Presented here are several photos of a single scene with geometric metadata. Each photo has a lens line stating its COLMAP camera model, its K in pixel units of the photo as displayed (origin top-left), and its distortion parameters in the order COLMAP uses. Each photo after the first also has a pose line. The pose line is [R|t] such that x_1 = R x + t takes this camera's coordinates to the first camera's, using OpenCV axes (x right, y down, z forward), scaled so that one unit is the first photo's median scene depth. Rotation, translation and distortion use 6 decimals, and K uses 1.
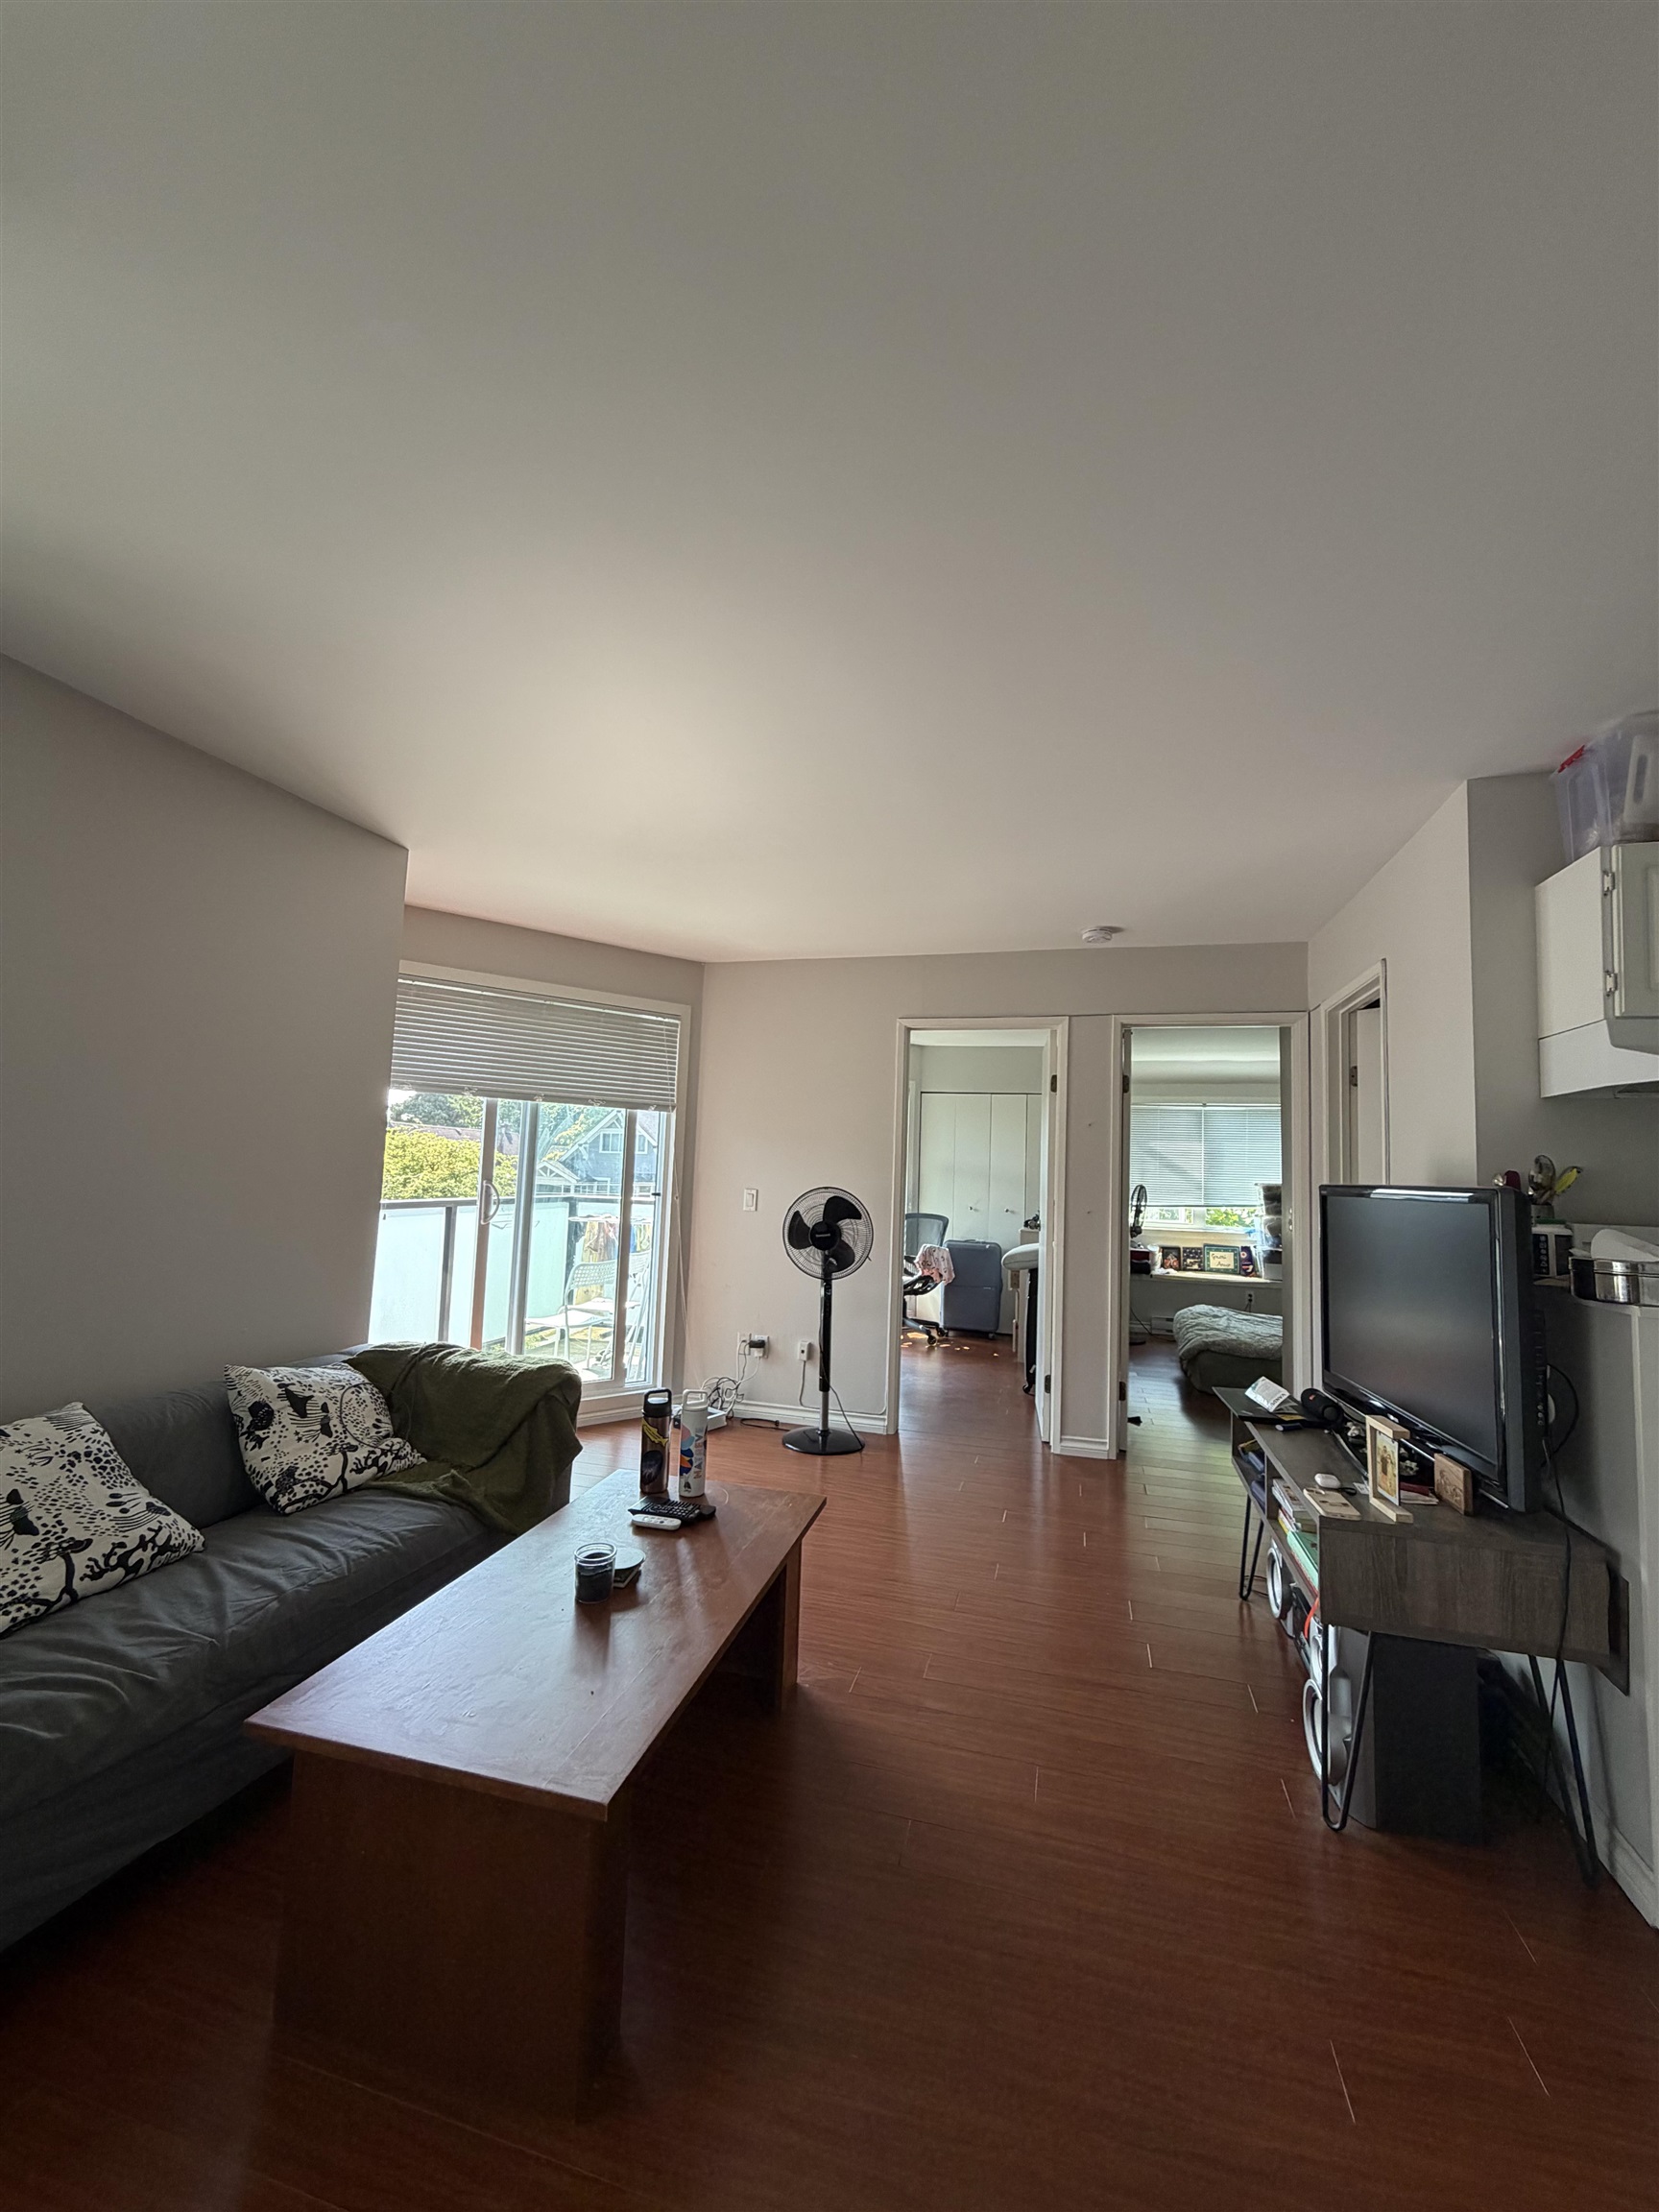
lens RADIAL K [[879.6, 0, 835.2], [0, 879.6, 1102.8], [0, 0, 1]] dist [0.001491, 0.001283]
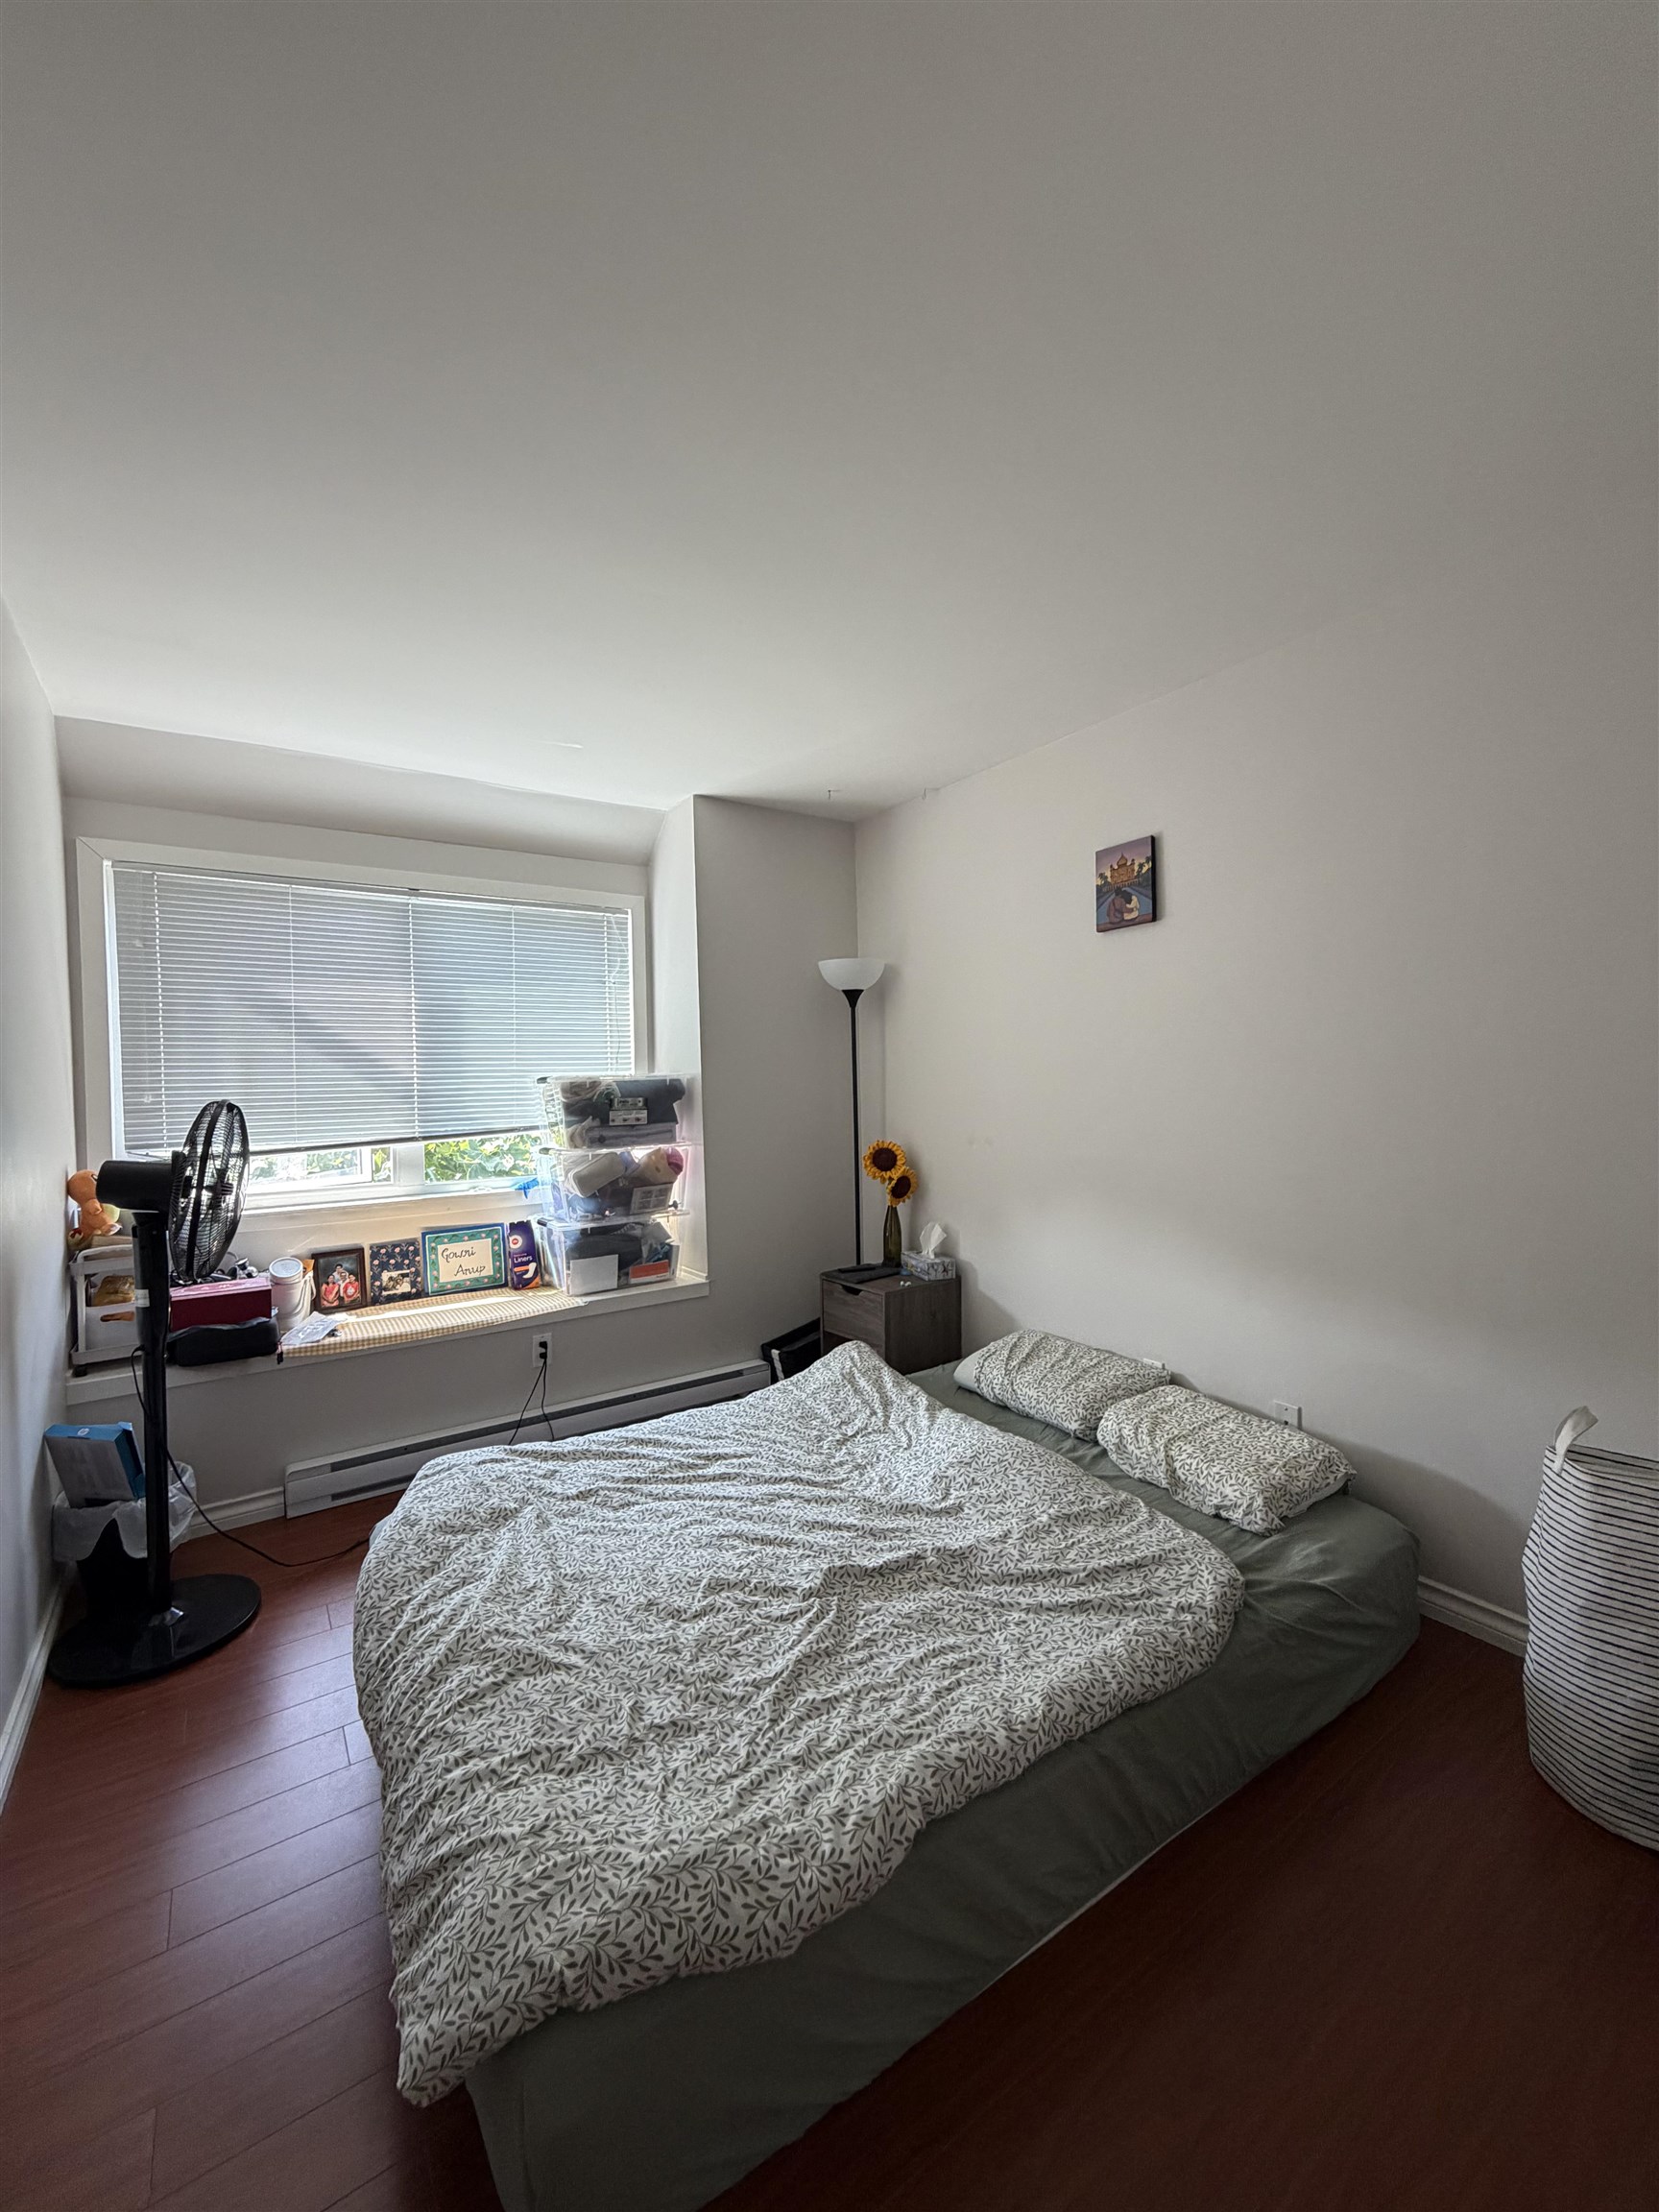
lens RADIAL K [[879.6, 0, 829.8], [0, 879.6, 1099.0], [0, 0, 1]] dist [0.001491, 0.001283]
pose [[0.638062, -0.059153, 0.767709, 0.109122], [-0.020127, 0.995423, 0.093427, 0.027308], [-0.769722, -0.075064, 0.633951, 0.285907]]
